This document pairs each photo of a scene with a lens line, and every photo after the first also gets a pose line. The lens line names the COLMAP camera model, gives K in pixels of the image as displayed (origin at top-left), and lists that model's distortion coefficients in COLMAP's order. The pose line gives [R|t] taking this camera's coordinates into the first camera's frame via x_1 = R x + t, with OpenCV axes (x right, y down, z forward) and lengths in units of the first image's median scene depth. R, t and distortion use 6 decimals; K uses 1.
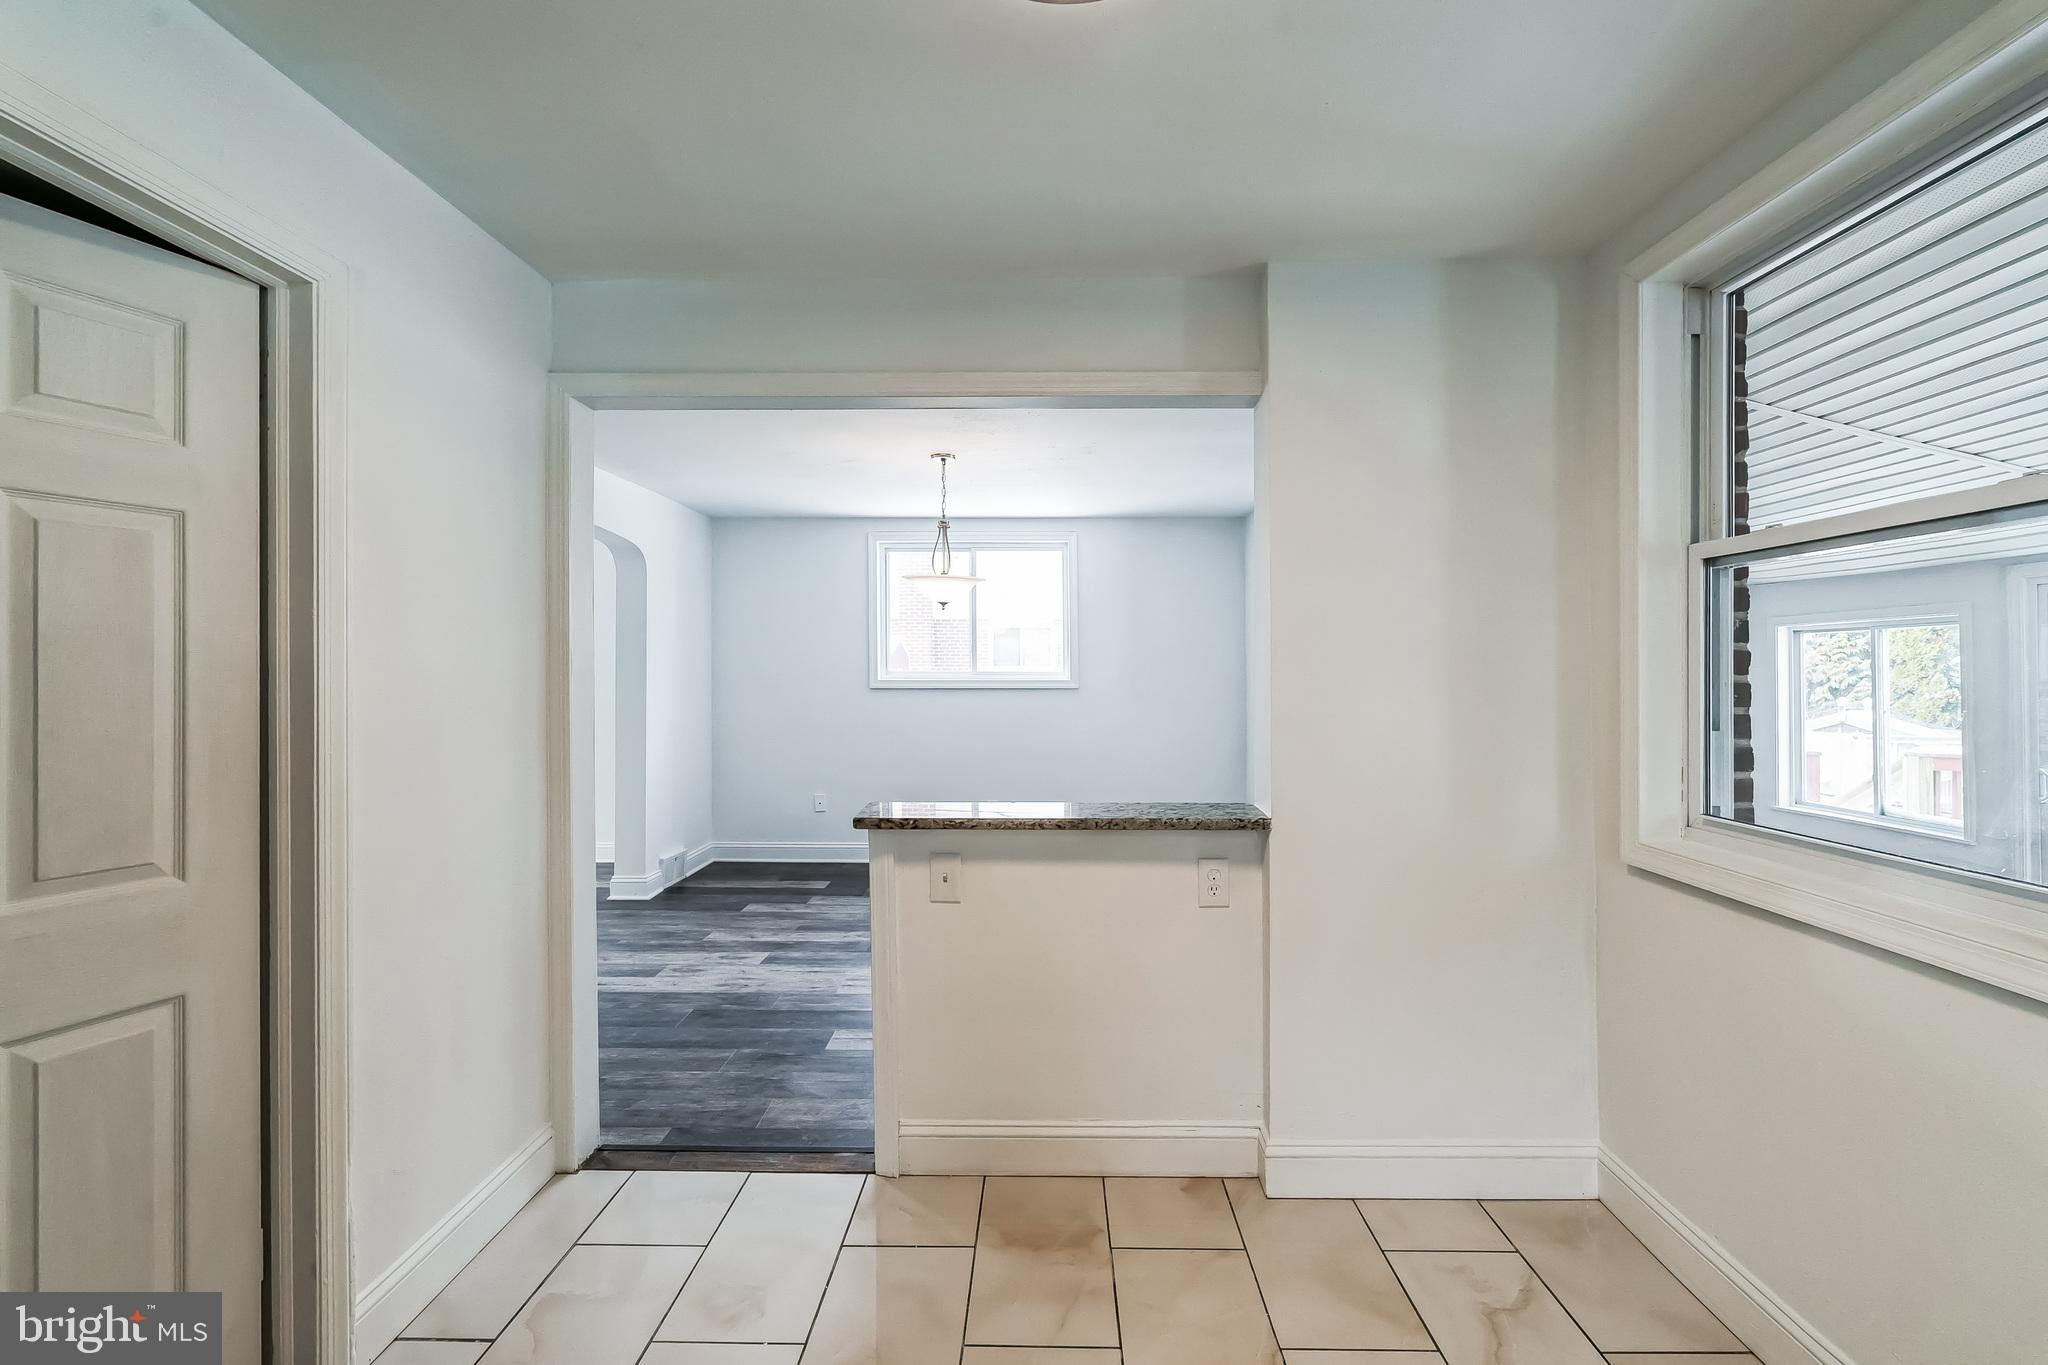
lens RADIAL K [[917.5, 0, 1036.6], [0, 917.5, 681.8], [0, 0, 1]] dist [0.001098, 0.000529]
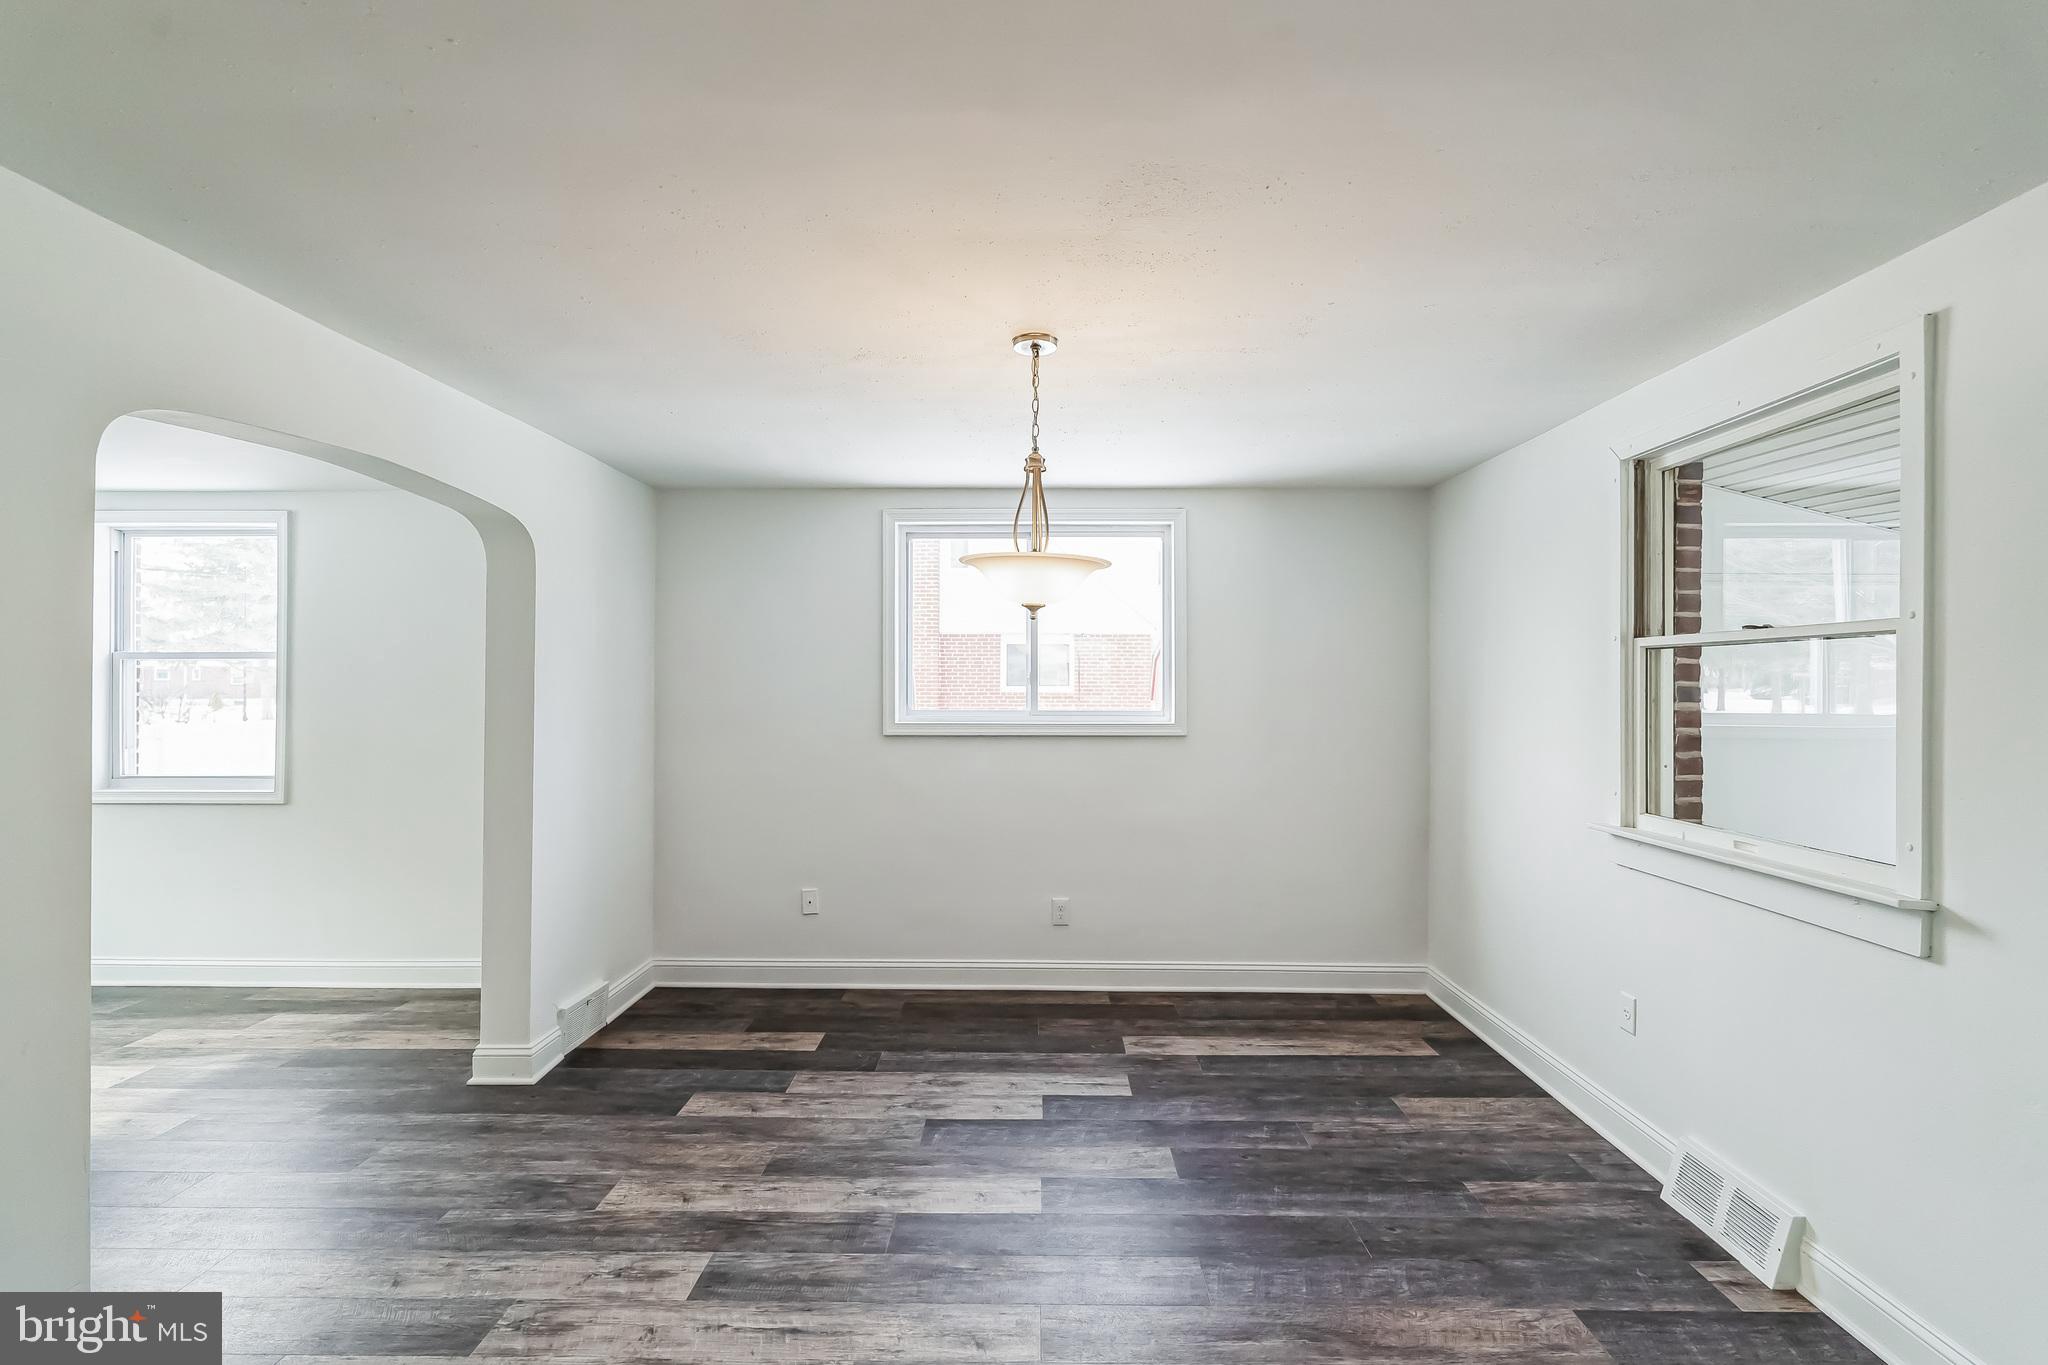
lens RADIAL K [[917.5, 0, 1032.8], [0, 917.5, 674.2], [0, 0, 1]] dist [0.001098, 0.000529]
pose [[0.999999, 0.000668, 0.001446, -0.092597], [-0.000636, 0.999758, -0.022004, -0.031305], [-0.001461, 0.022003, 0.999757, 0.408111]]
